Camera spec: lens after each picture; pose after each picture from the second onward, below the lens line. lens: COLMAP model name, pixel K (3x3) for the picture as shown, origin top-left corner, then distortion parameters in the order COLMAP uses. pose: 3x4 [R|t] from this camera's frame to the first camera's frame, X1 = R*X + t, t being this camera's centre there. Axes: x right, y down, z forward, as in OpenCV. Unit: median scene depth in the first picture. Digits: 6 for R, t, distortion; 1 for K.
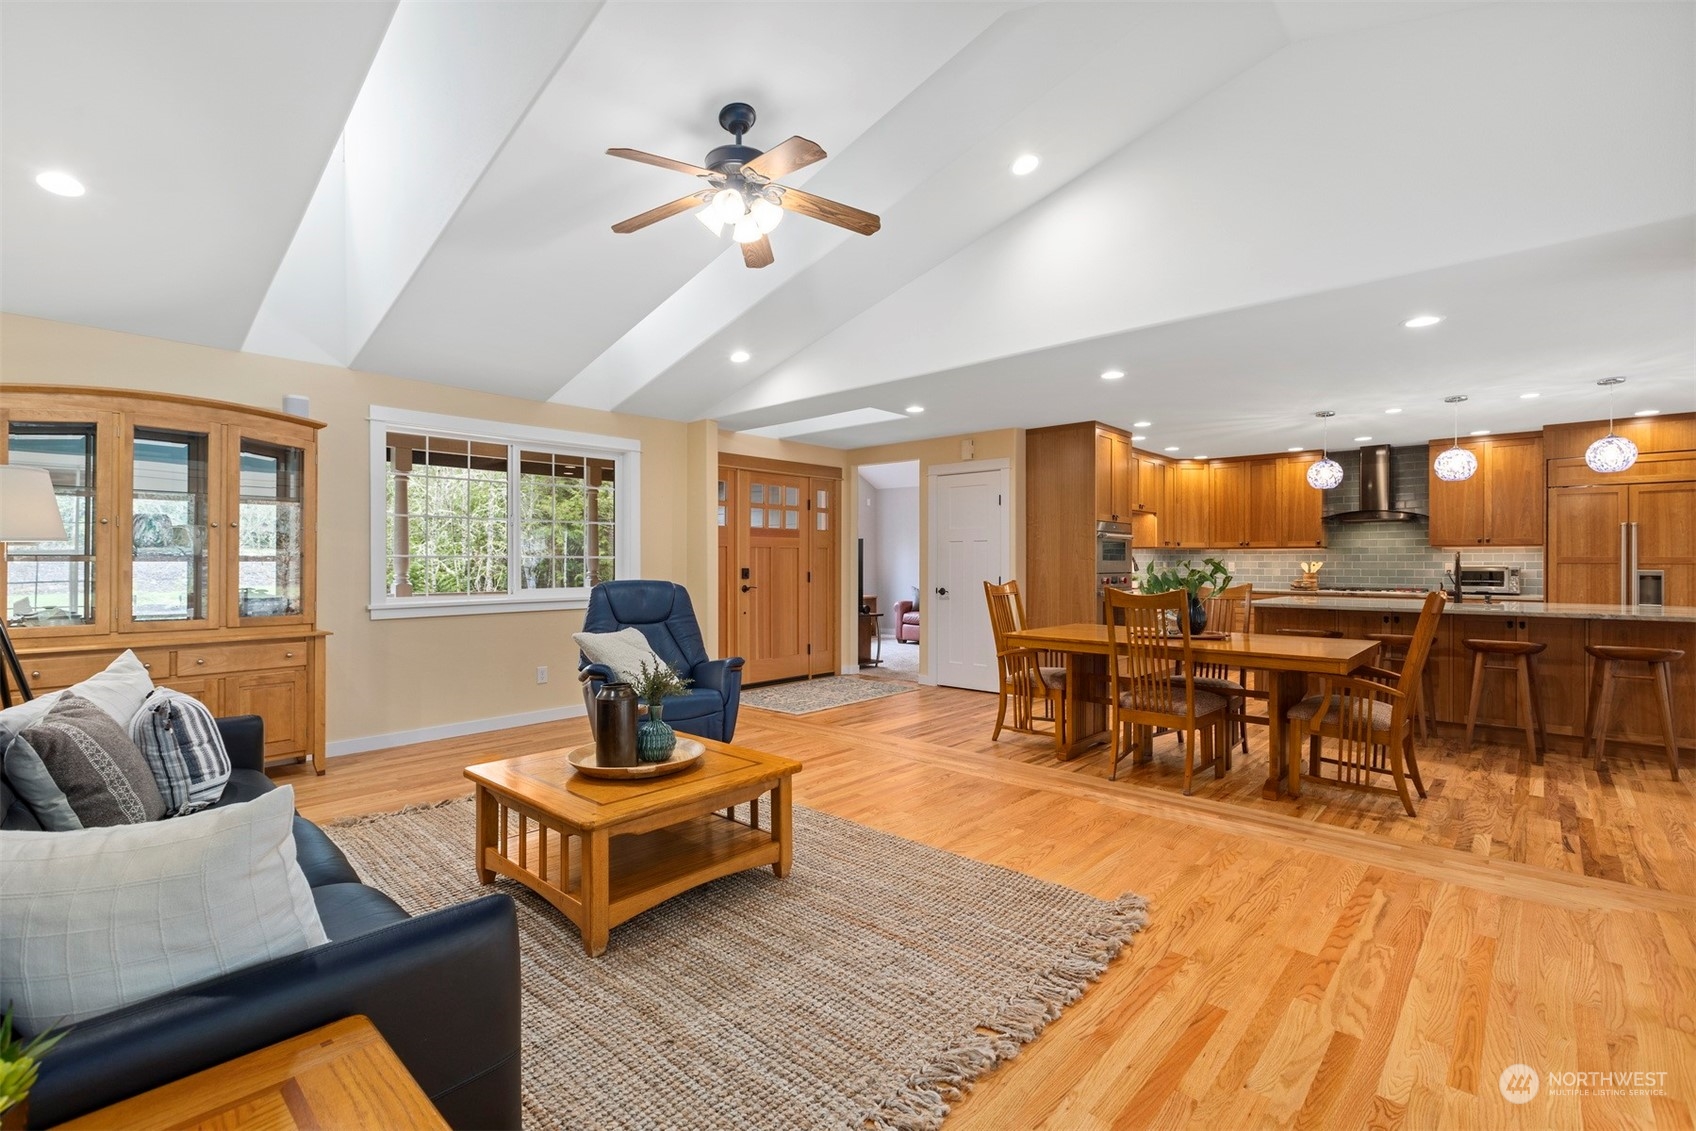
lens RADIAL K [[760.0, 0, 849.4], [0, 760.0, 557.1], [0, 0, 1]] dist [0.002059, 0.000629]
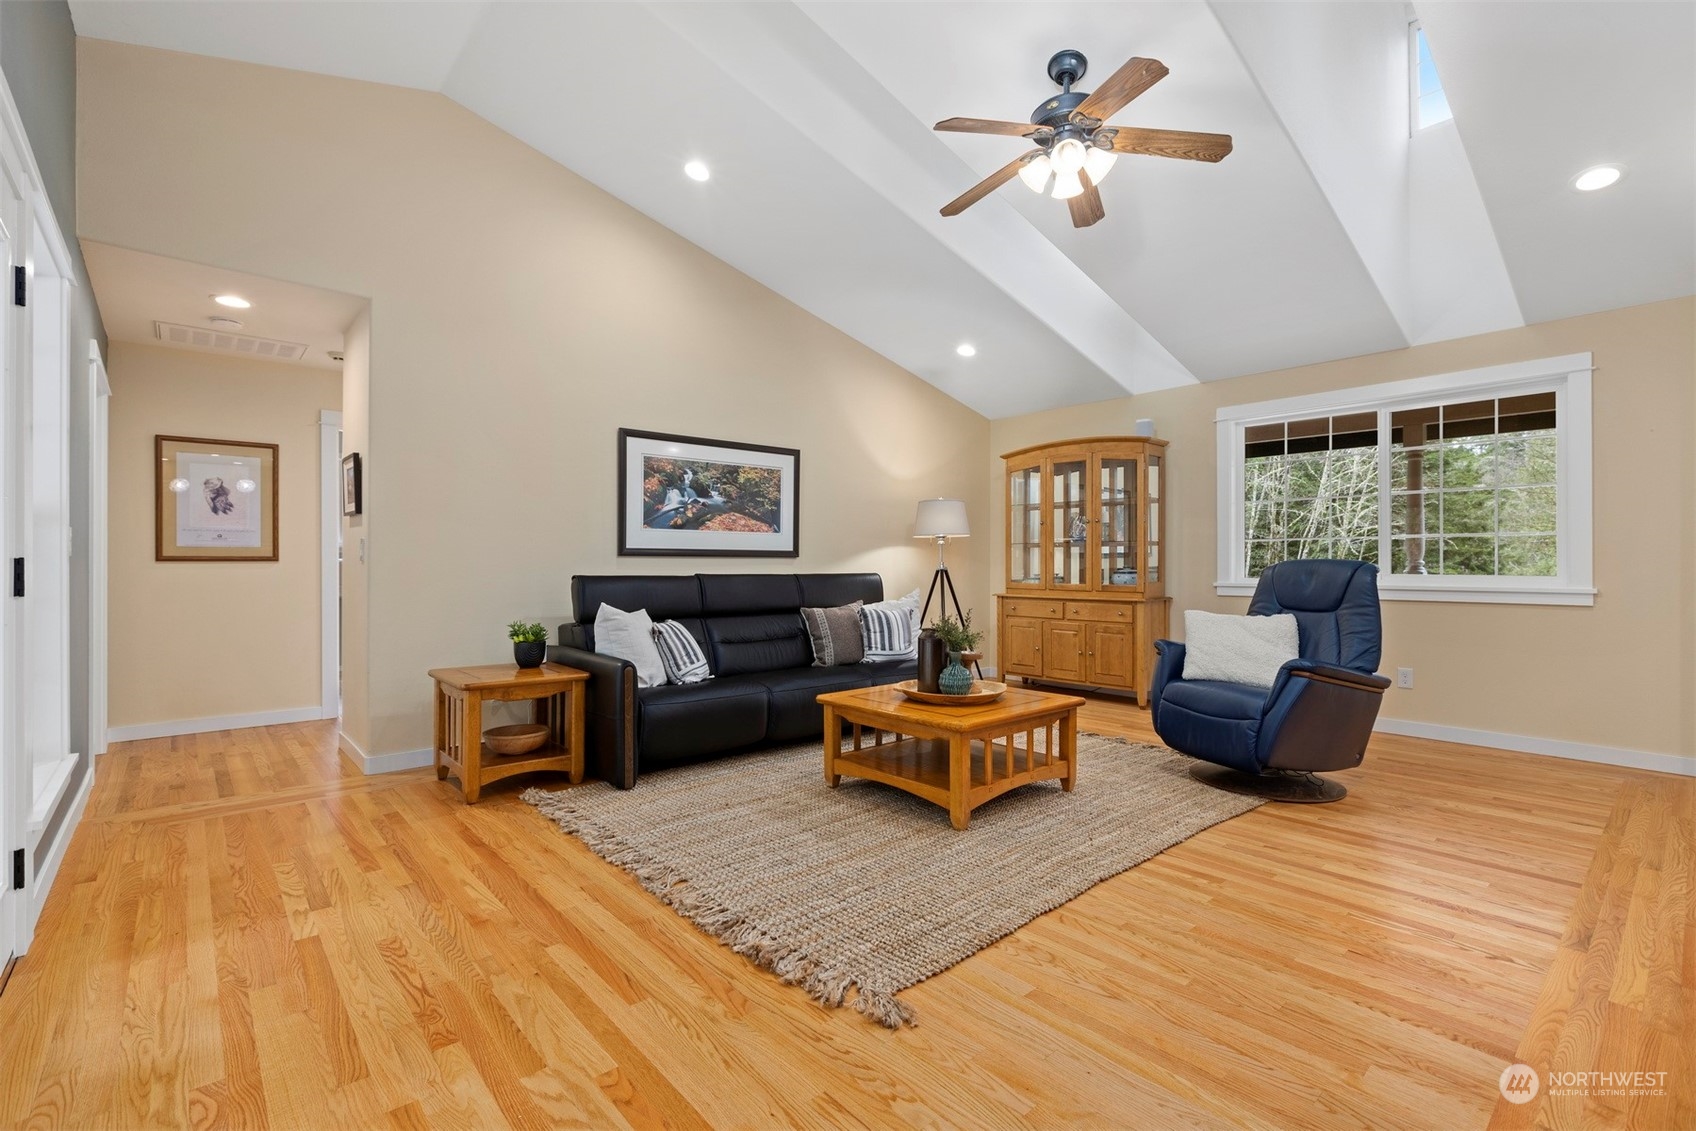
lens RADIAL K [[760.0, 0, 849.4], [0, 760.0, 557.1], [0, 0, 1]] dist [0.002059, 0.000629]
pose [[-0.111287, -0.008685, -0.993750, 0.835802], [0.005306, 0.999942, -0.009333, 0.047044], [0.993774, -0.006312, -0.111235, 0.833243]]
